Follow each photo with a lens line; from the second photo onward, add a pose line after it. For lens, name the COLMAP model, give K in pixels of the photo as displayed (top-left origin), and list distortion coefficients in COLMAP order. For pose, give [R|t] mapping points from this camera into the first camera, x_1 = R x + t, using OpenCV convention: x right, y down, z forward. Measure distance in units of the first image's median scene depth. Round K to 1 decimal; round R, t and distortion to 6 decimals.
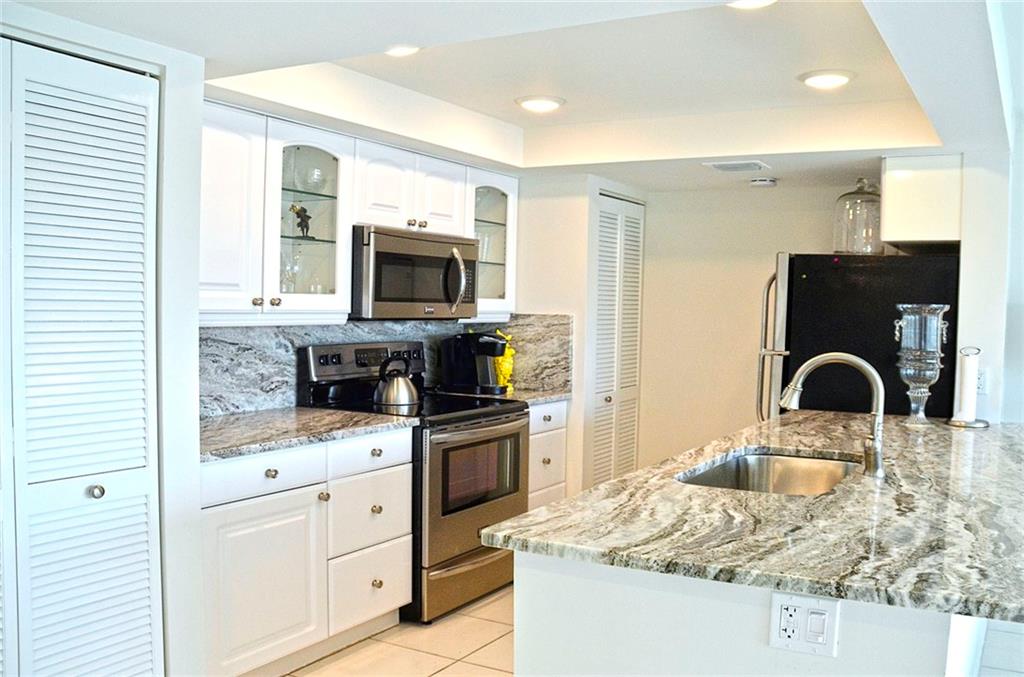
lens RADIAL K [[821.3, 0, 571.6], [0, 821.3, 335.1], [0, 0, 1]] dist [-0.119843, 0.051932]
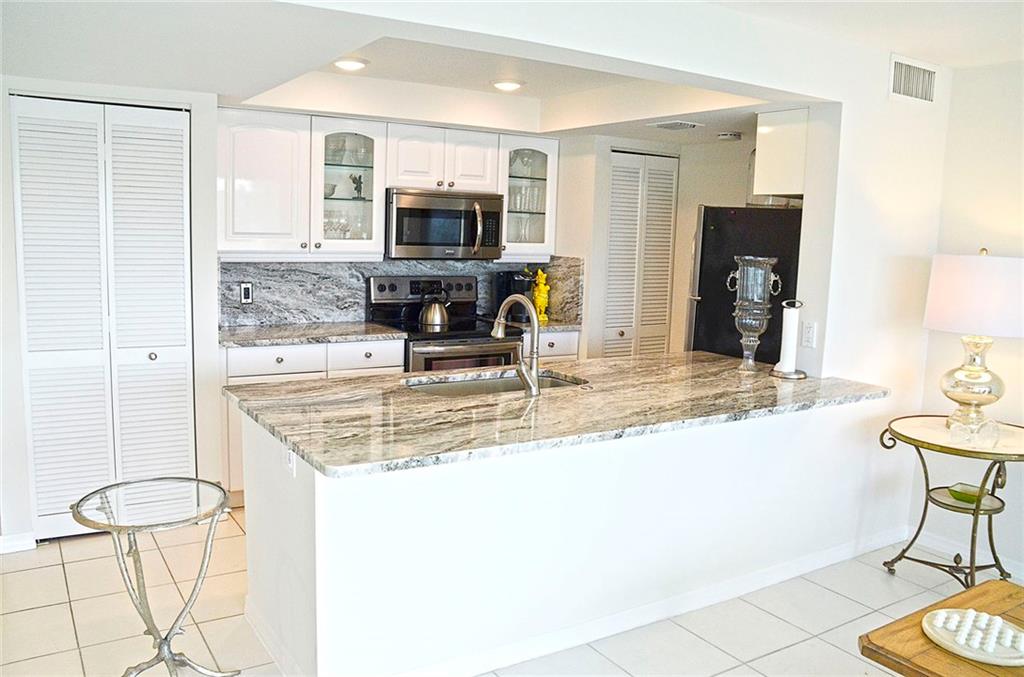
lens RADIAL K [[821.3, 0, 506.4], [0, 821.3, 347.3], [0, 0, 1]] dist [-0.119843, 0.051932]
pose [[0.853827, 0.077852, -0.514702, 0.604601], [-0.029978, 0.994466, 0.100690, -0.014914], [0.519693, -0.070542, 0.851436, -0.064153]]
